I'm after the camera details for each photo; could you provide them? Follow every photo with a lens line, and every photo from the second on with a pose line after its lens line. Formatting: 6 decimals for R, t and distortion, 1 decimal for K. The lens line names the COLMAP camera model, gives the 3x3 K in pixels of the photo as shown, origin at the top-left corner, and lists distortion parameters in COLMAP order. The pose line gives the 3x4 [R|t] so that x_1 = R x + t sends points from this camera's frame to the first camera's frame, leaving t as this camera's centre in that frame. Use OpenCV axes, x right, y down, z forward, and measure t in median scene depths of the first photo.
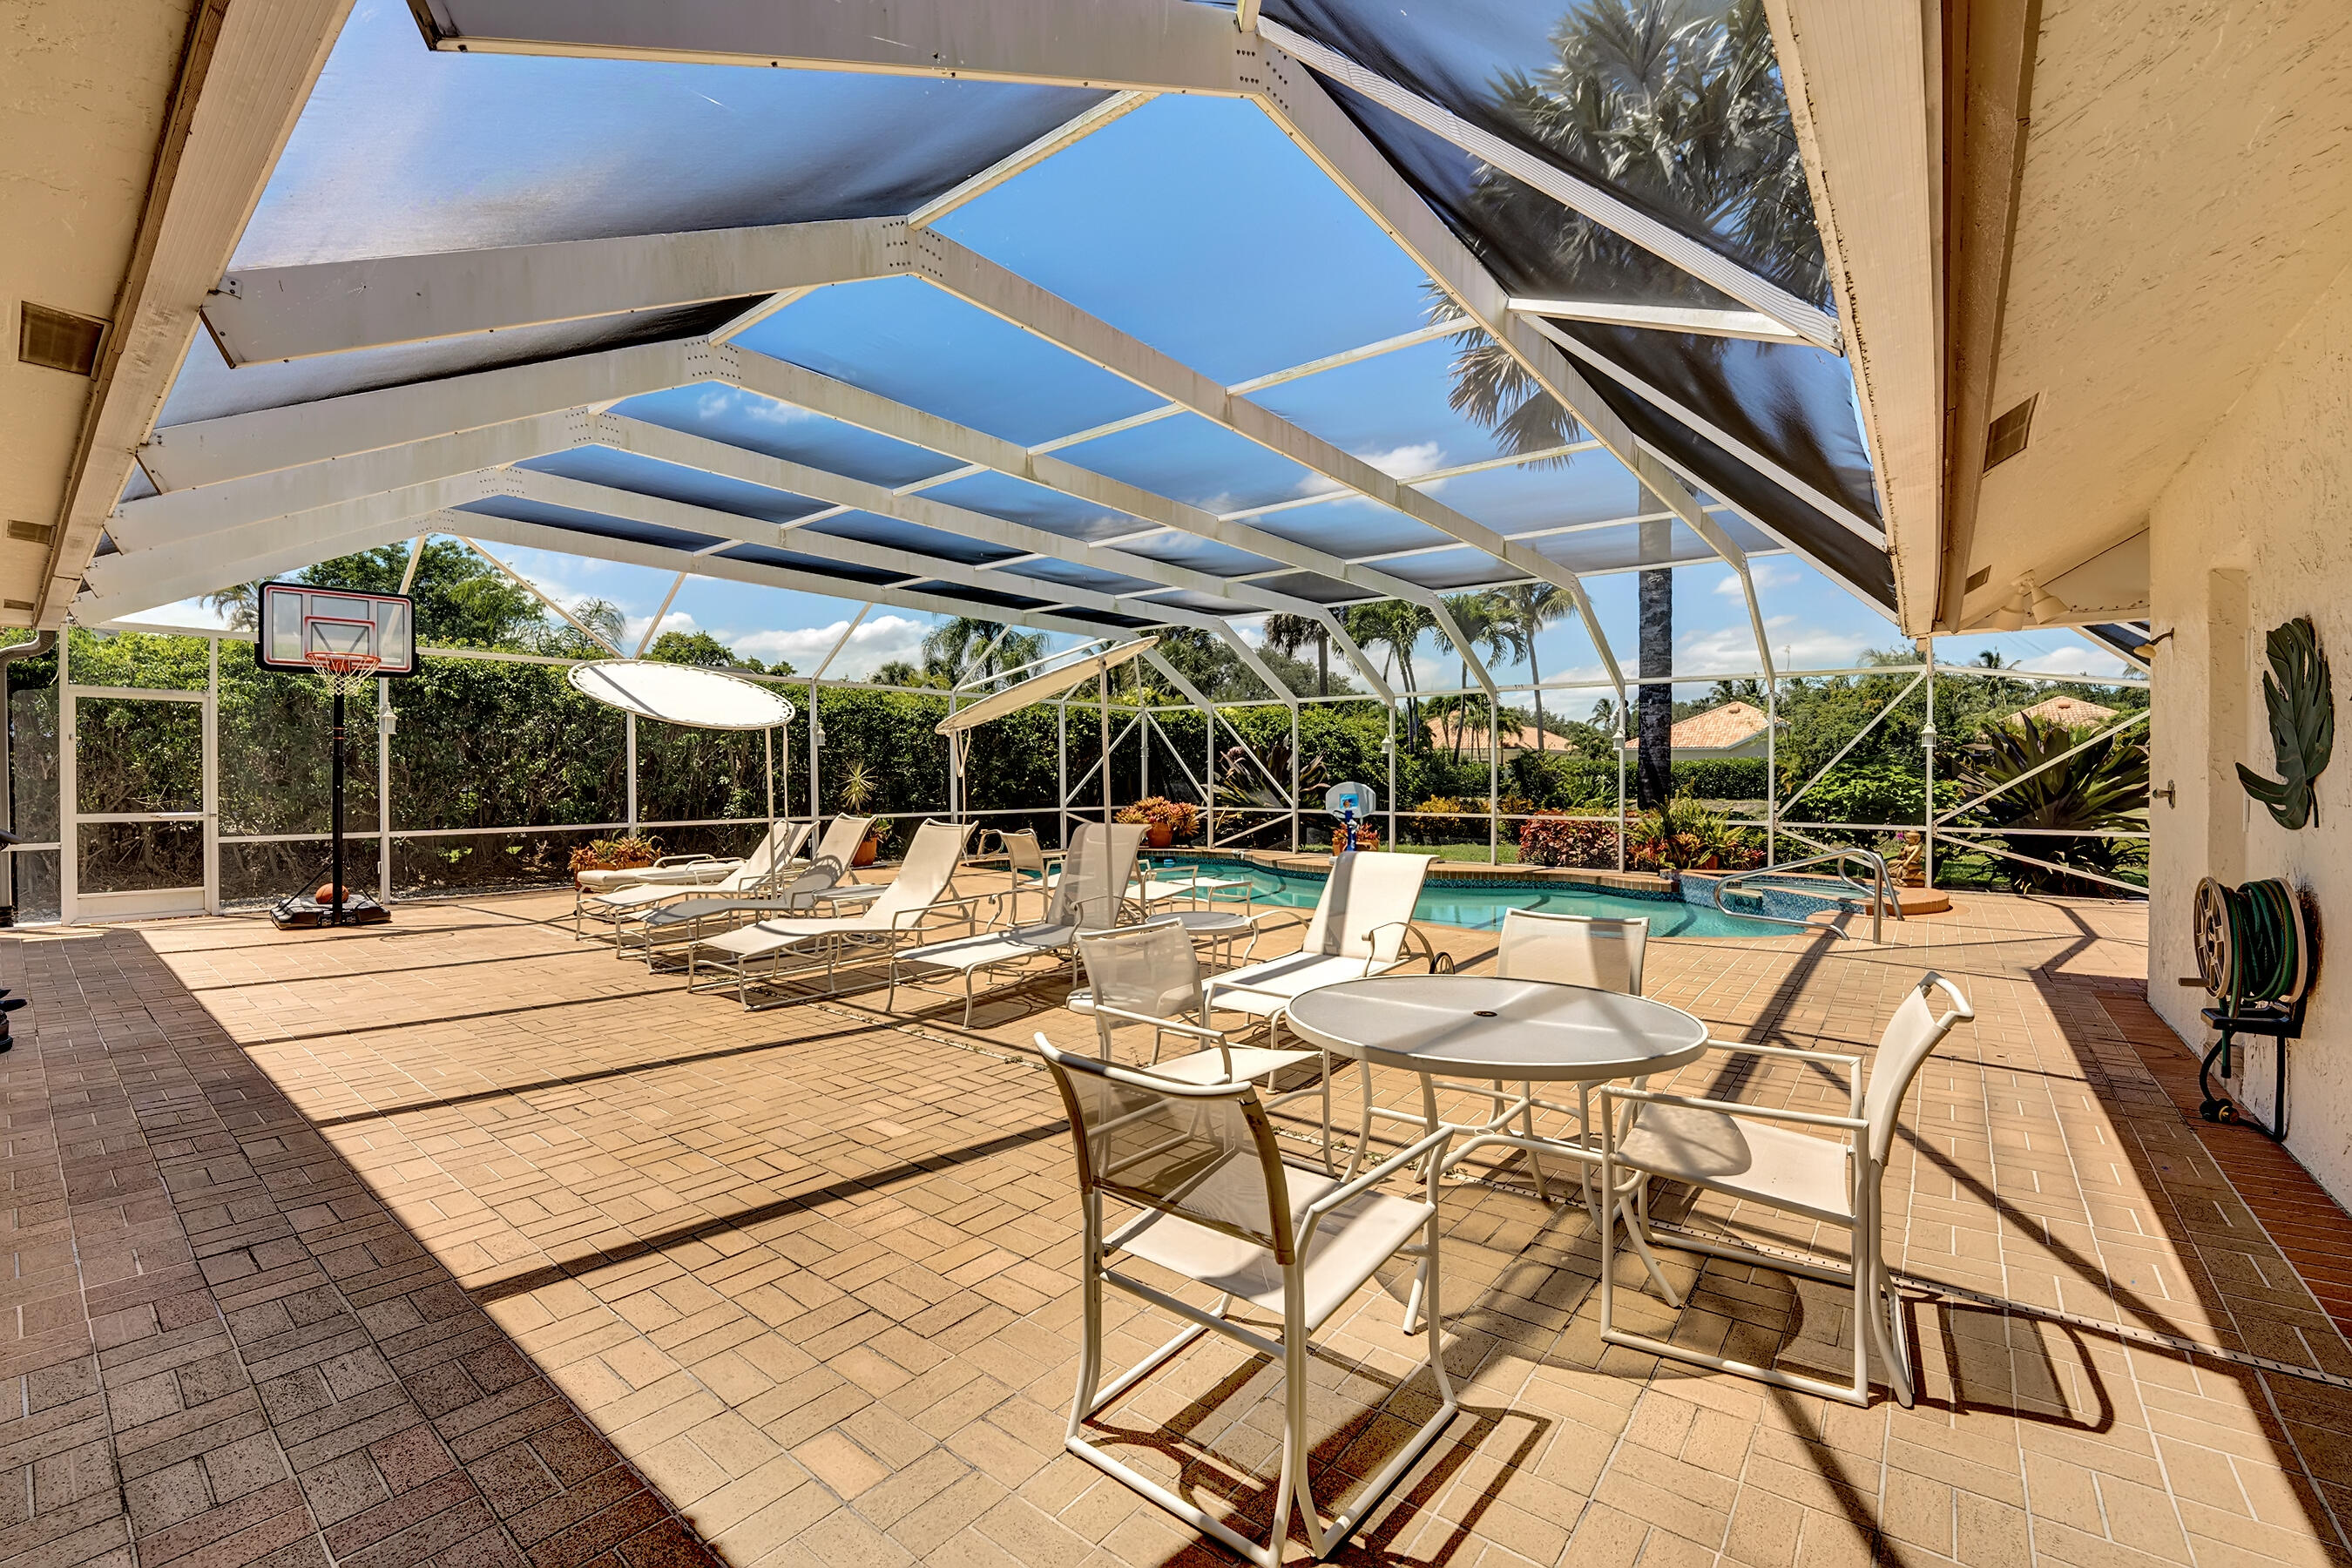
lens RADIAL K [[984.5, 0, 1153.9], [0, 984.5, 774.8], [0, 0, 1]] dist [-0.026419, 0.005434]
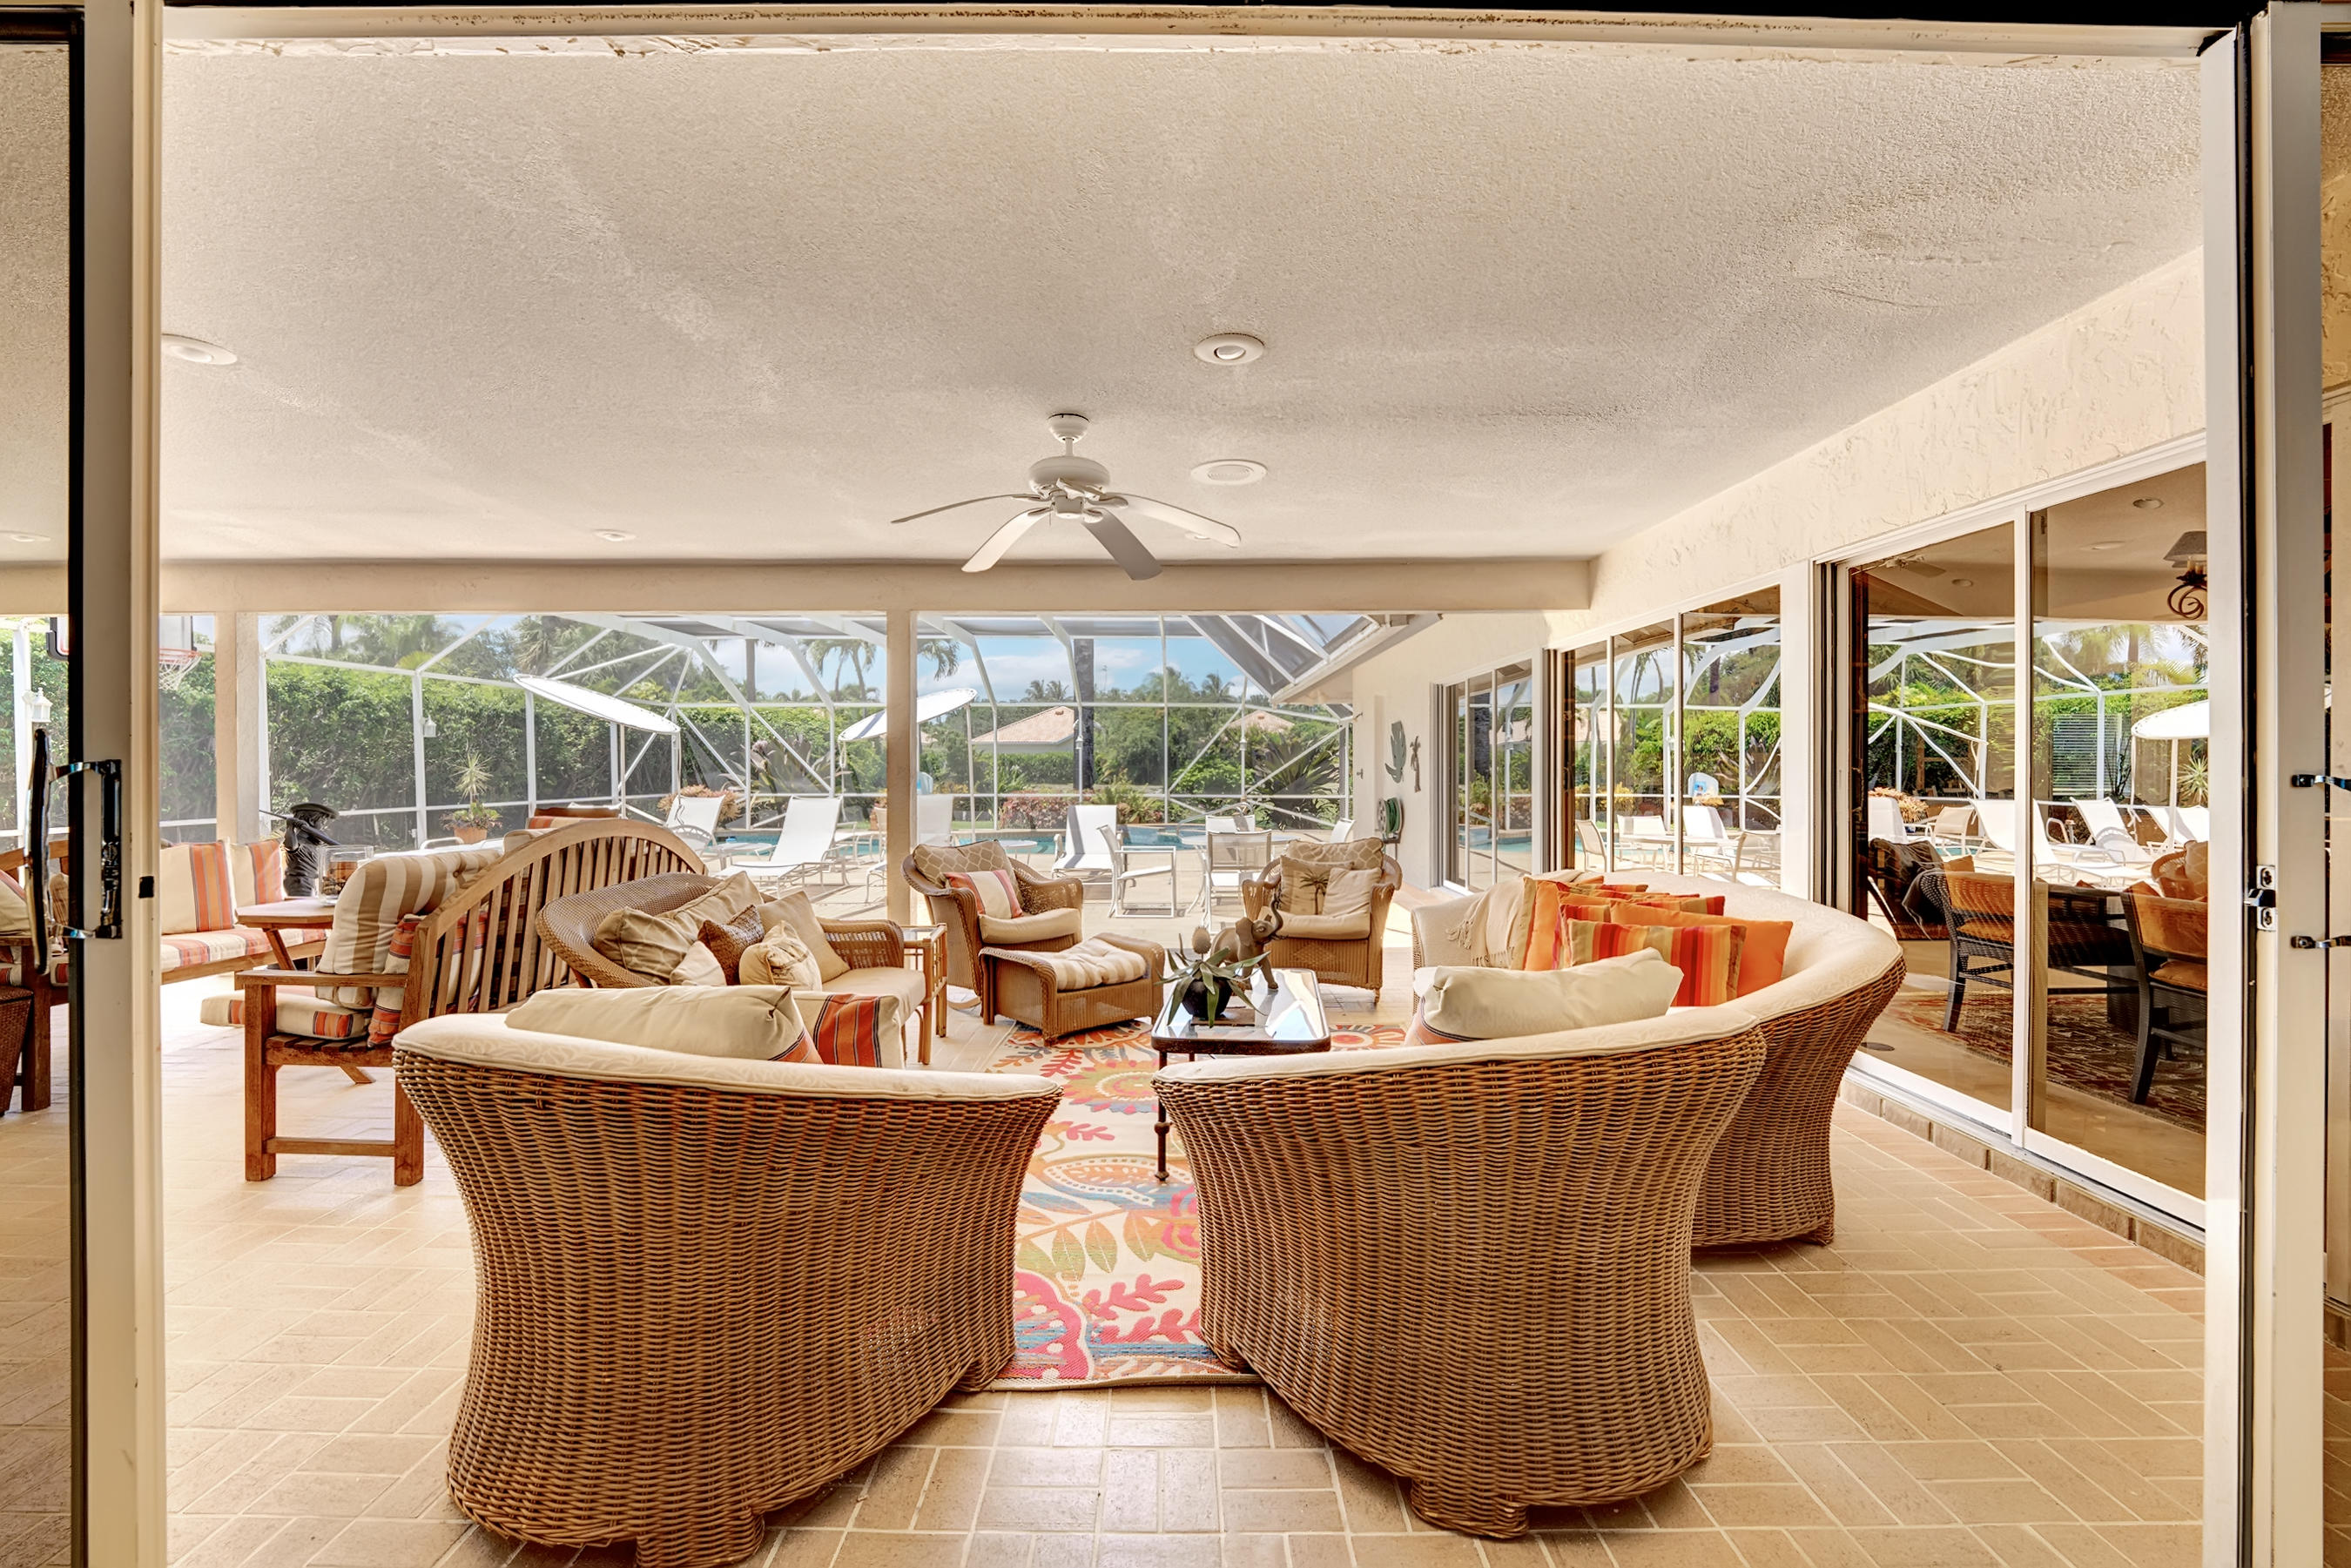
lens RADIAL K [[984.0, 0, 1164.6], [0, 984.0, 770.2], [0, 0, 1]] dist [-0.026419, 0.005434]
pose [[0.784341, -0.004213, 0.620316, -0.411789], [0.000437, 0.999980, 0.006239, -0.002611], [-0.620330, -0.004622, 0.784327, -0.310941]]
